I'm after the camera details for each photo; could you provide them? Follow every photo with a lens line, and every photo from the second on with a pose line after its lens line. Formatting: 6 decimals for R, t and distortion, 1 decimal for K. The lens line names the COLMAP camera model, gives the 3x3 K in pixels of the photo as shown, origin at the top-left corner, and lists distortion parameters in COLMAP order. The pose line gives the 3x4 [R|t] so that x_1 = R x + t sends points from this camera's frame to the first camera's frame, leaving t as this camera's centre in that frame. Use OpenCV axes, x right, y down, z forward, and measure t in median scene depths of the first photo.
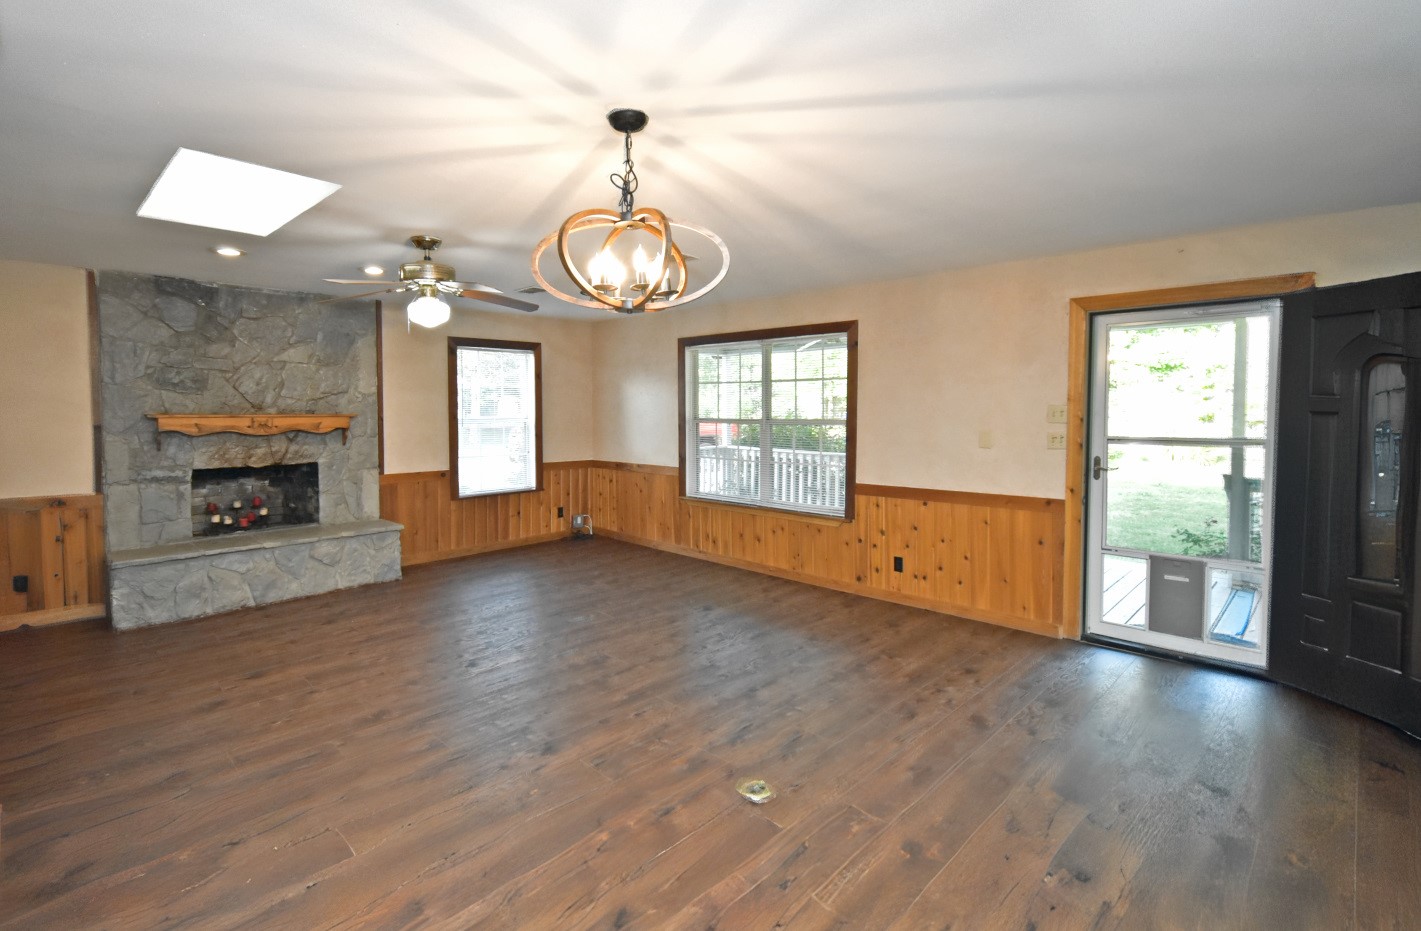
lens RADIAL K [[673.7, 0, 708.3], [0, 673.7, 428.4], [0, 0, 1]] dist [0.002224, -0.000137]
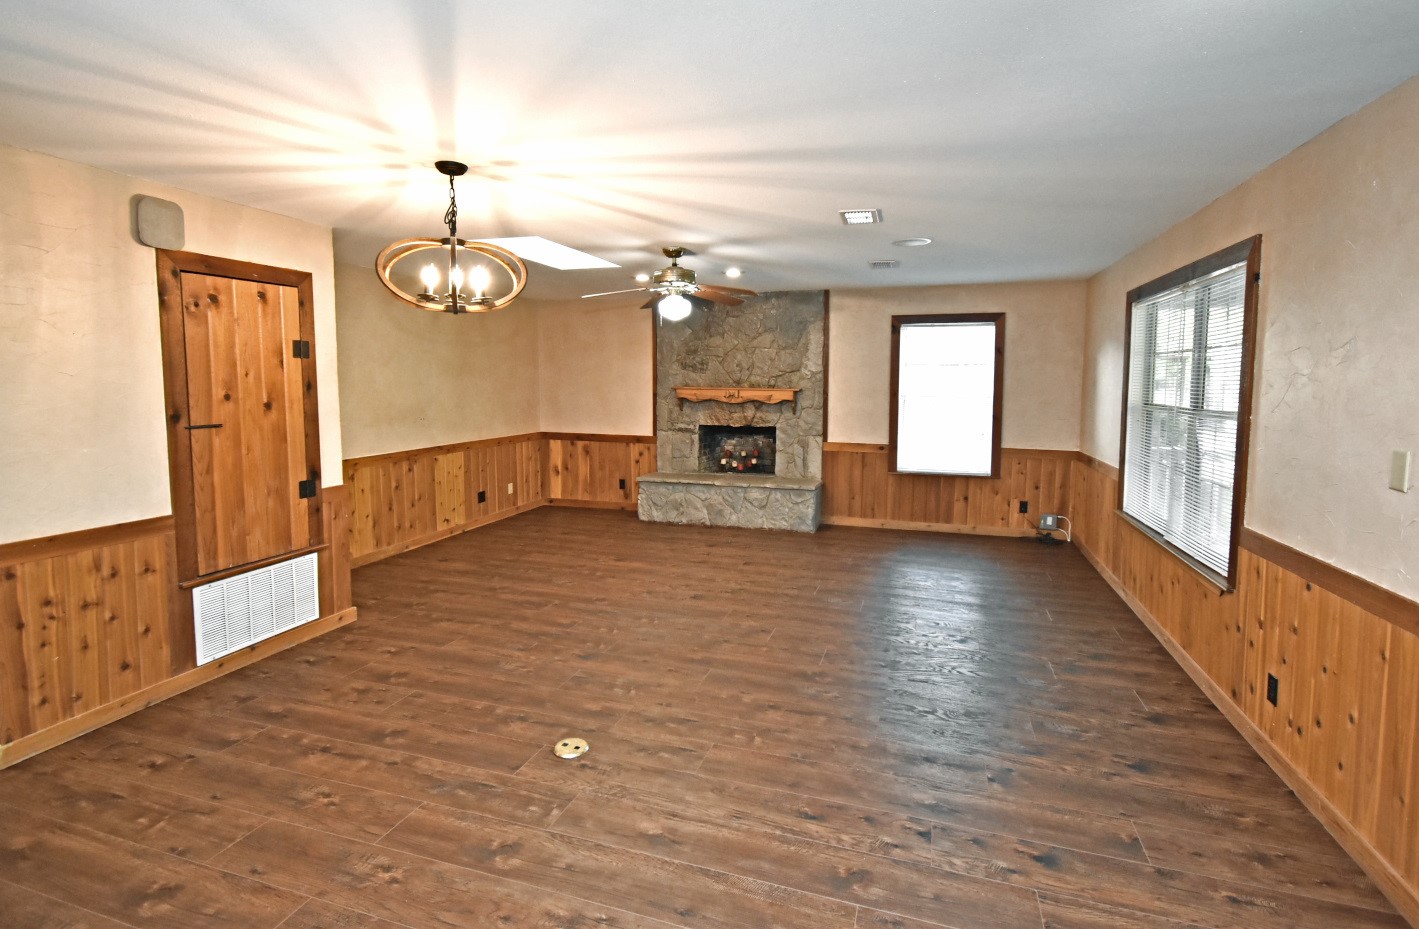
lens RADIAL K [[682.9, 0, 710.2], [0, 682.9, 430.1], [0, 0, 1]] dist [0.014152, -0.000528]
pose [[0.444249, 0.071460, -0.893049, 0.552862], [-0.038328, 0.997417, 0.060745, -0.017852], [0.895083, 0.007243, 0.445840, 0.358045]]
